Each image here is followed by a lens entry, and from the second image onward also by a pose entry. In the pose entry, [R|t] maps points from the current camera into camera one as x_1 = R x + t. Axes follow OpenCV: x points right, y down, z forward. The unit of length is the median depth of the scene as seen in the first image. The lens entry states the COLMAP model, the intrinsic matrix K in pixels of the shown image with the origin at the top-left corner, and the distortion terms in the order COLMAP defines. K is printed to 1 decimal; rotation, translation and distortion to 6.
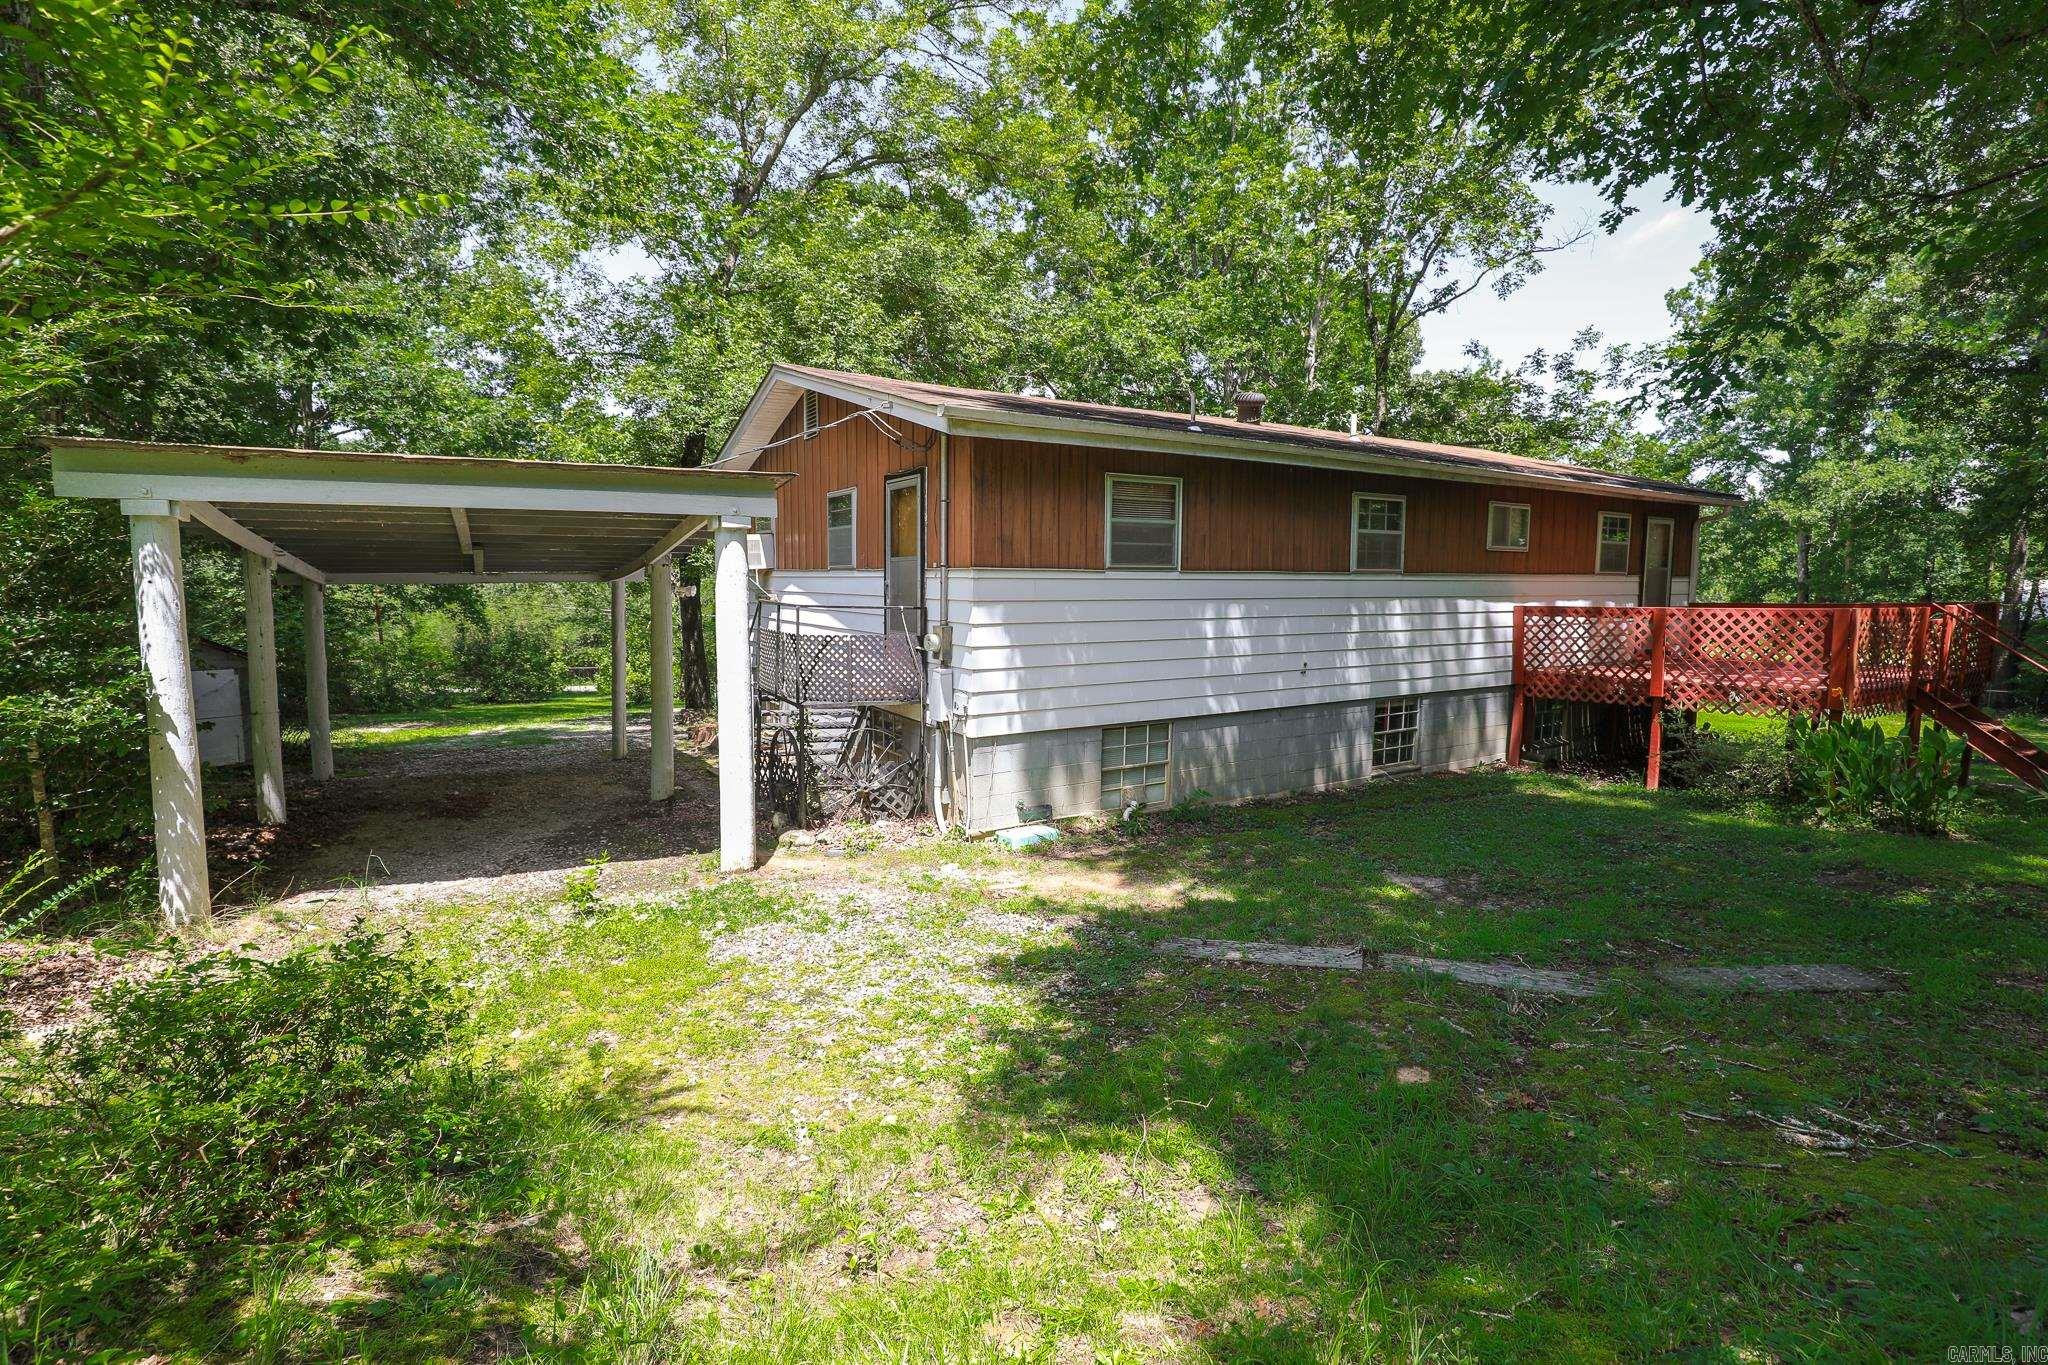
lens RADIAL K [[927.6, 0, 1024.0], [0, 927.6, 682.5], [0, 0, 1]] dist [-0.021218, -0.000048]
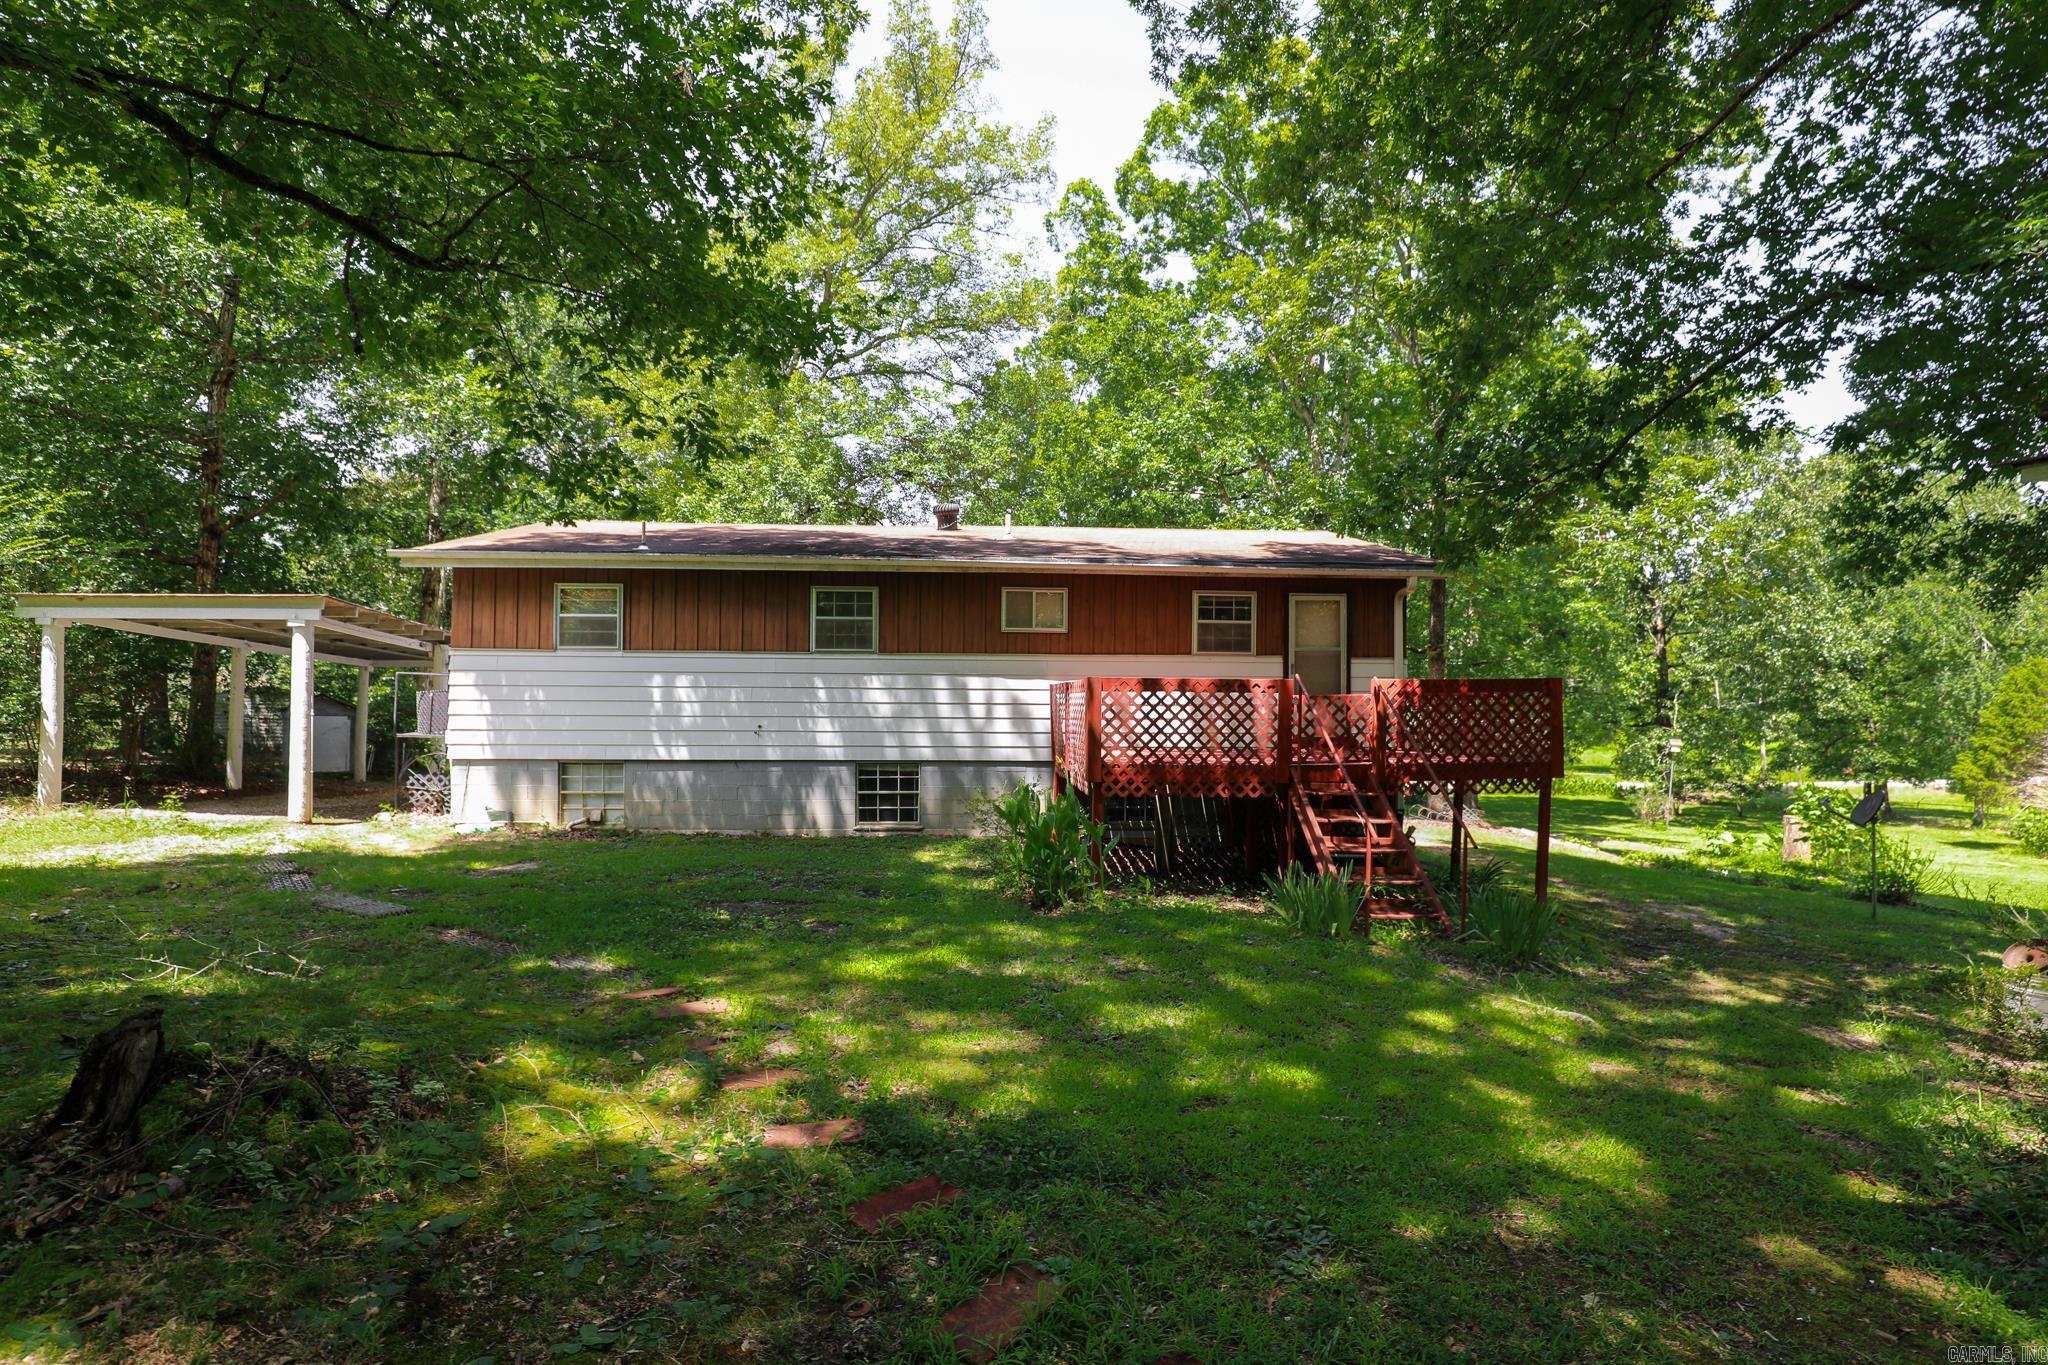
lens RADIAL K [[927.6, 0, 1024.0], [0, 927.6, 682.5], [0, 0, 1]] dist [-0.021218, -0.000048]
pose [[0.880954, 0.016167, -0.472925, 1.126111], [-0.059206, 0.995329, -0.076261, -0.004002], [0.469483, 0.095182, 0.877796, 0.075310]]
